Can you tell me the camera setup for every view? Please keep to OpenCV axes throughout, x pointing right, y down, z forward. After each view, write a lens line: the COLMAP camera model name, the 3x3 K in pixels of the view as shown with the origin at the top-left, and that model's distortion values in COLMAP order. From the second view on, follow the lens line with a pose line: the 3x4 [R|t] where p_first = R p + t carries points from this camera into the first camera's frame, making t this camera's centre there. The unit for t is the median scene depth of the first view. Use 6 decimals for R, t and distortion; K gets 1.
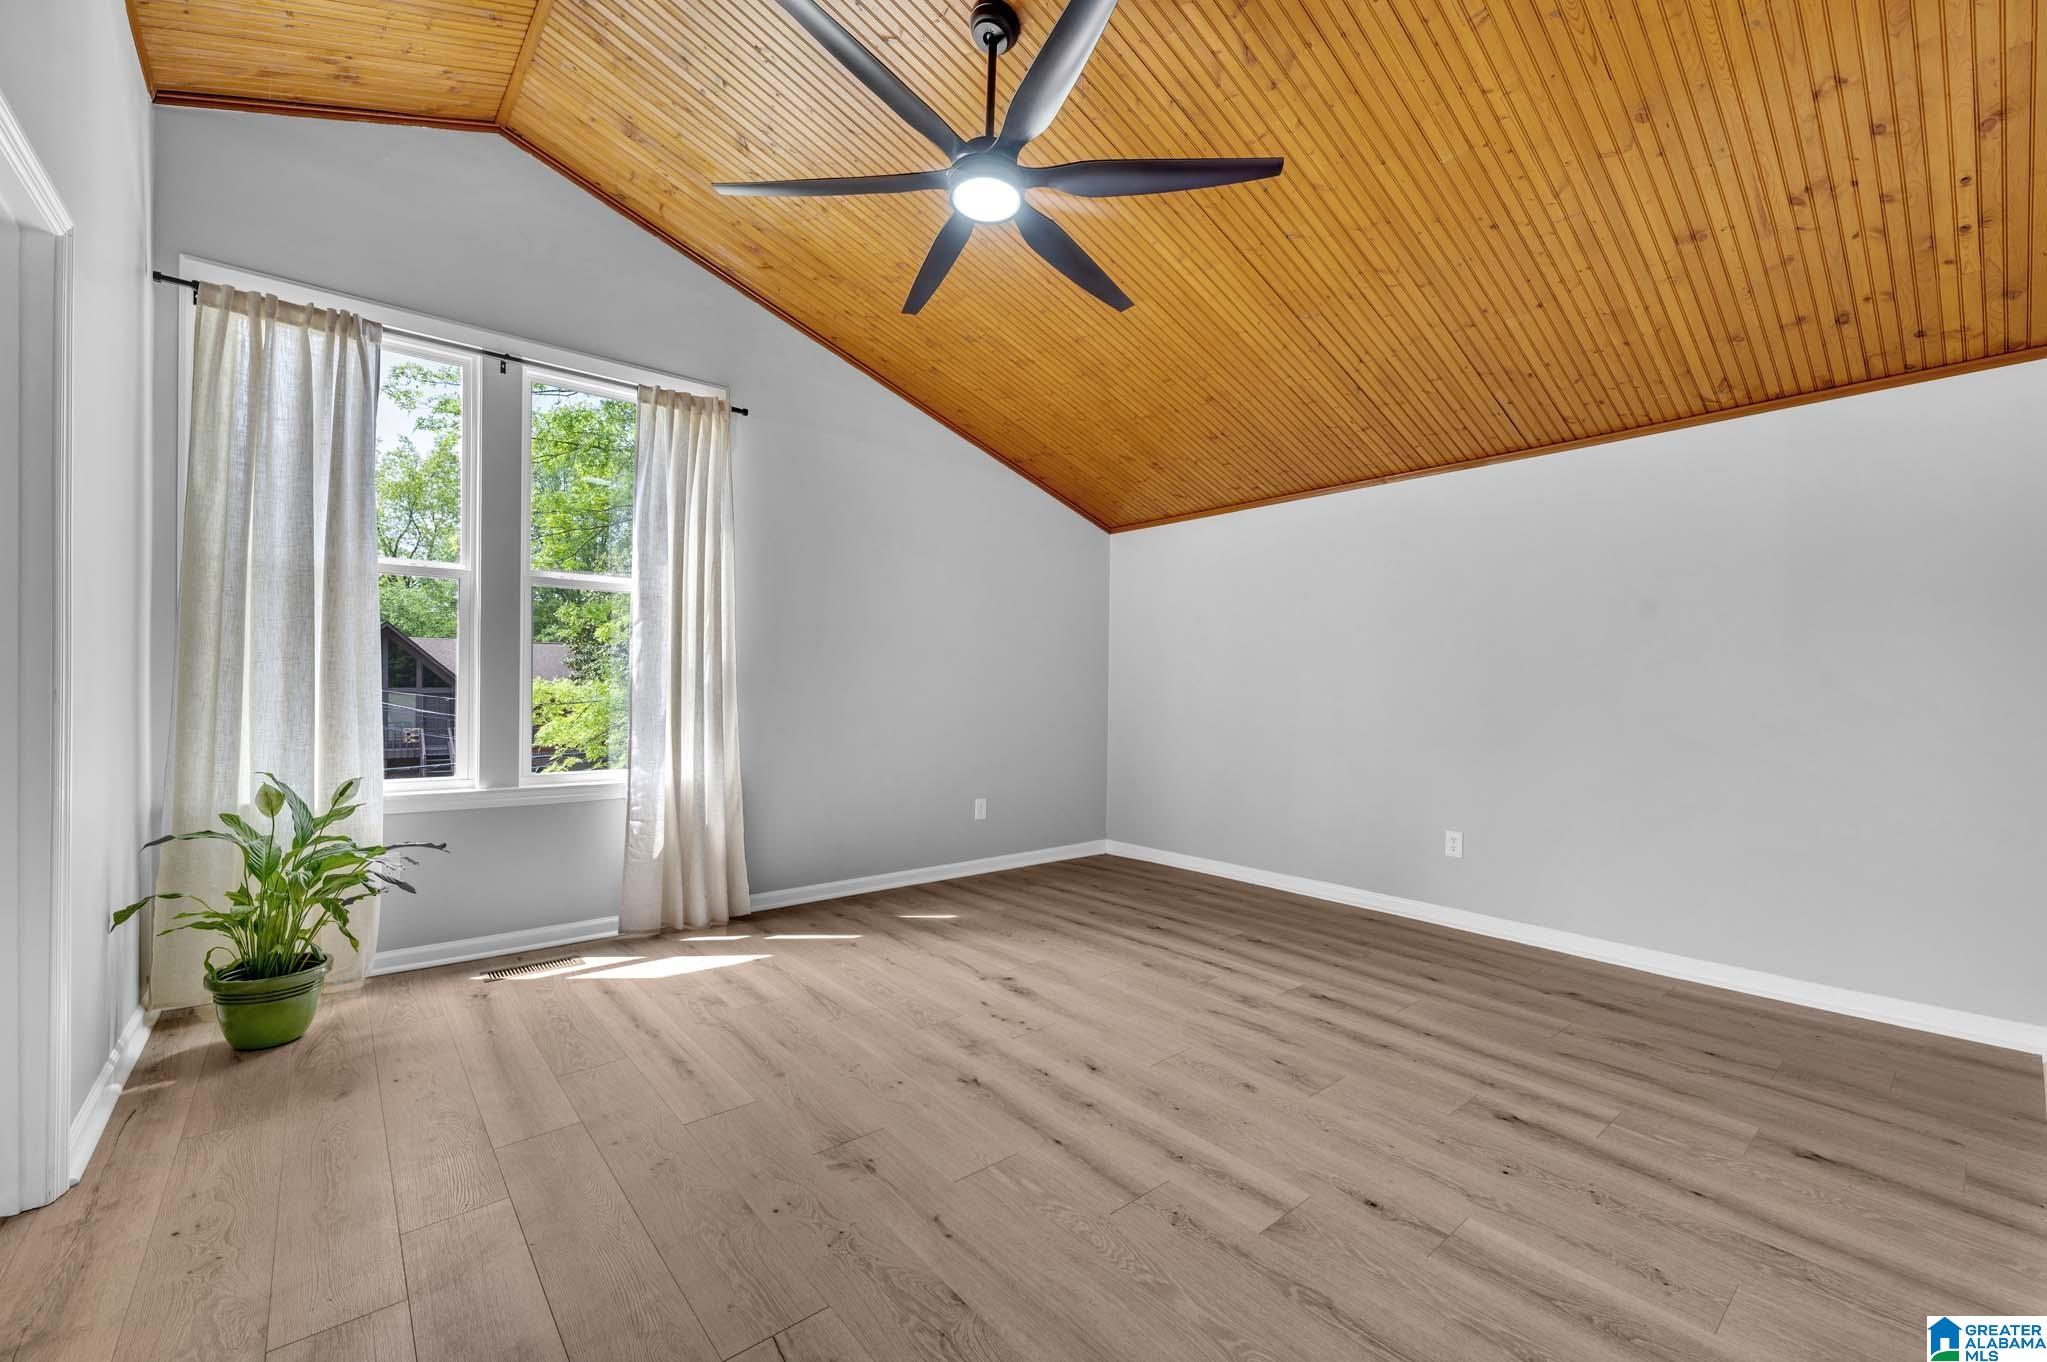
lens RADIAL K [[818.9, 0, 1017.1], [0, 818.9, 688.8], [0, 0, 1]] dist [-0.001645, -0.000352]
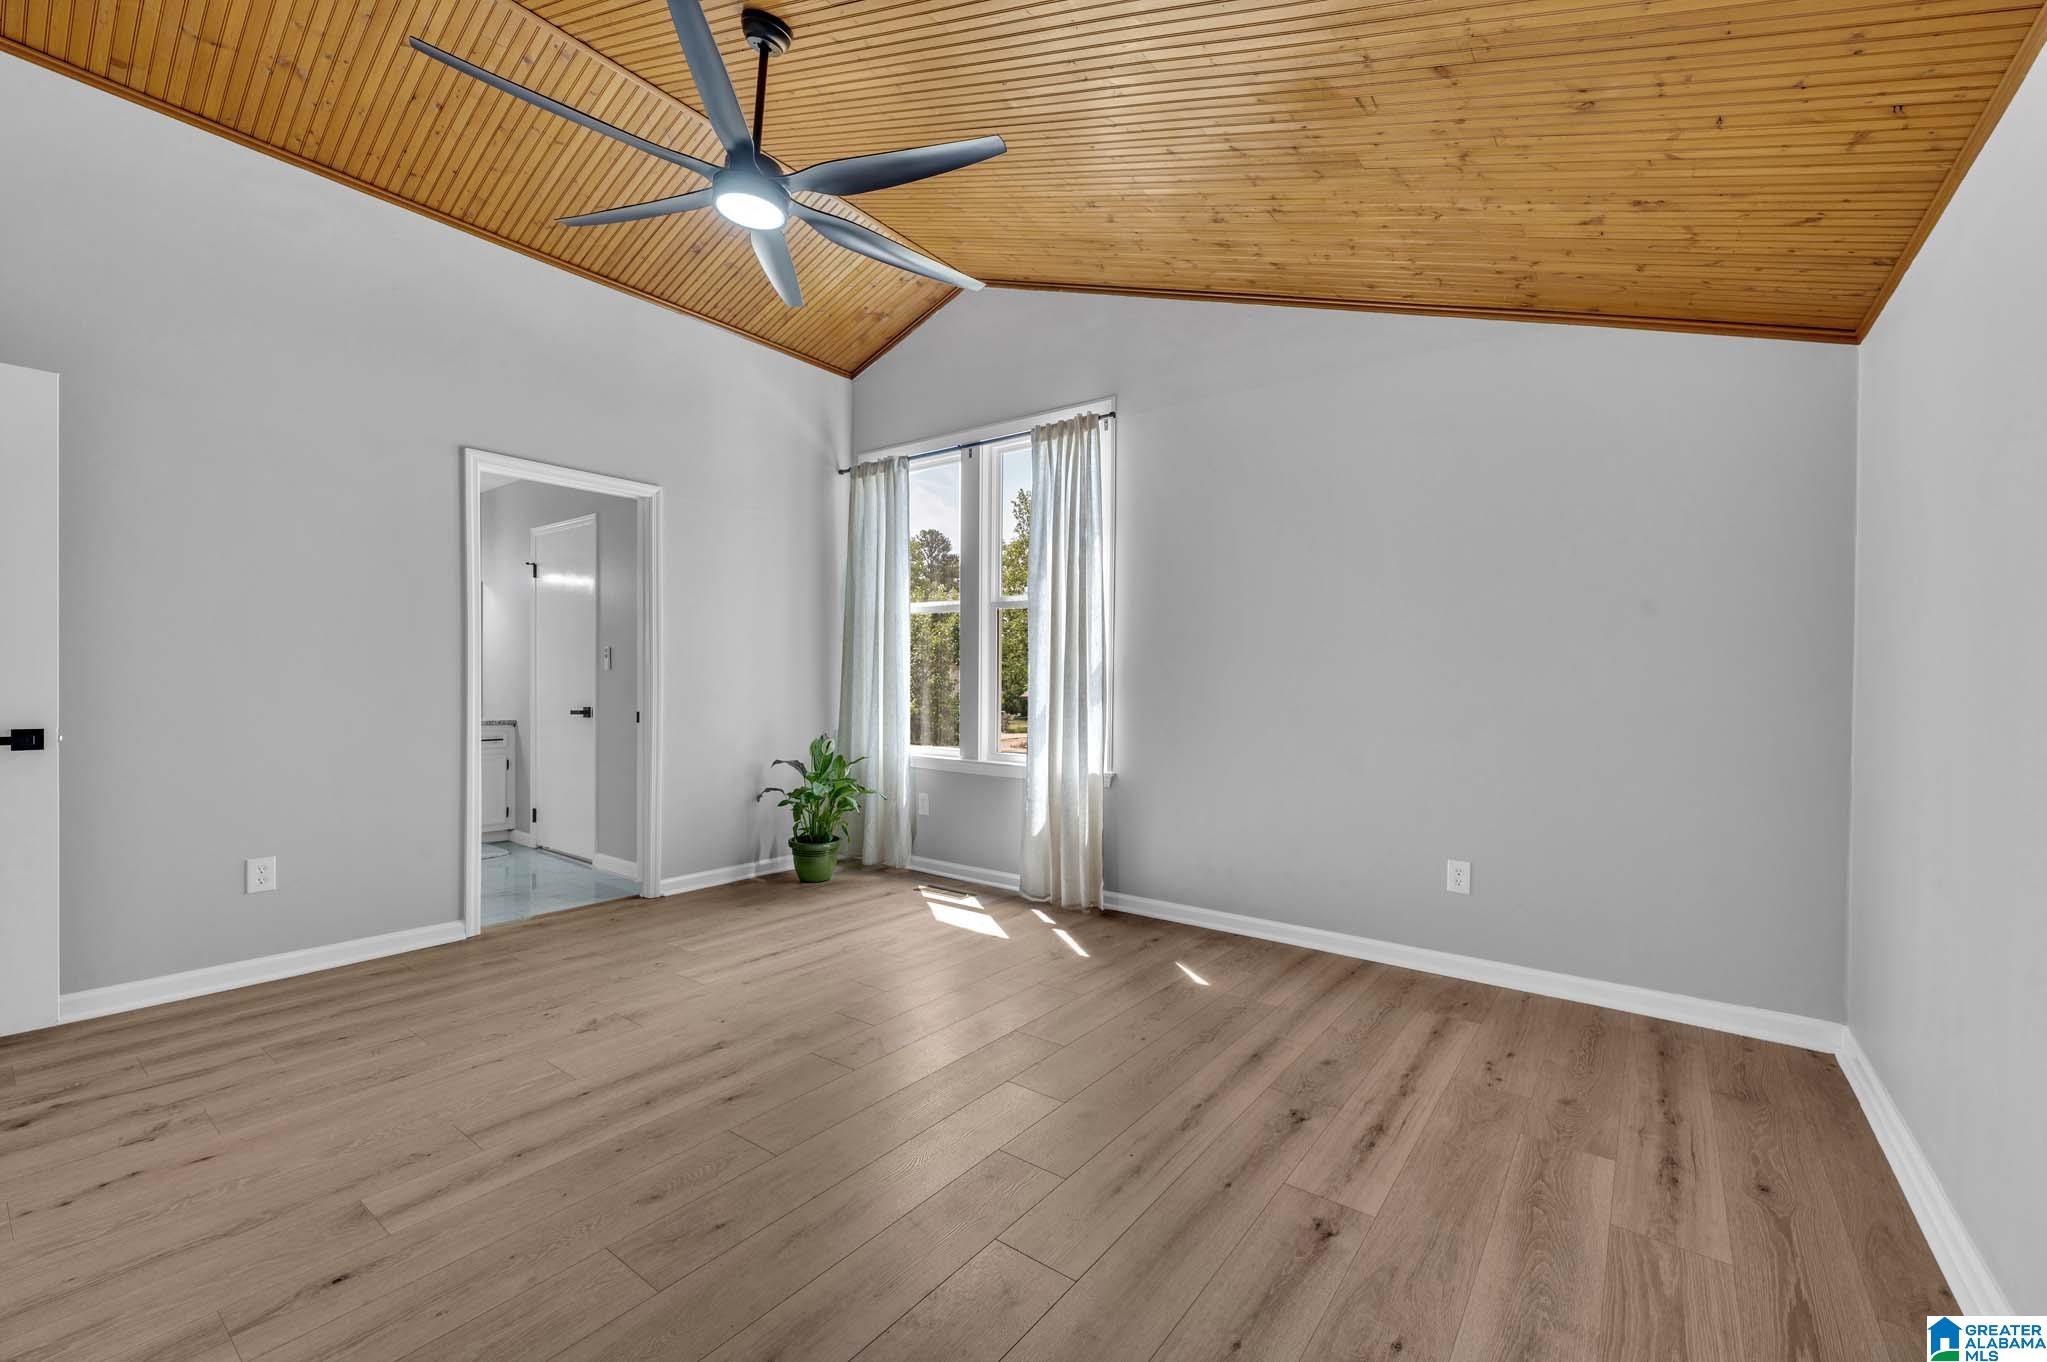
lens RADIAL K [[818.9, 0, 1017.1], [0, 818.9, 688.8], [0, 0, 1]] dist [-0.001645, -0.000352]
pose [[0.238203, 0.005328, -0.971201, 0.685184], [-0.001451, 0.999986, 0.005130, -0.005017], [0.971214, 0.000188, 0.238208, 0.707987]]
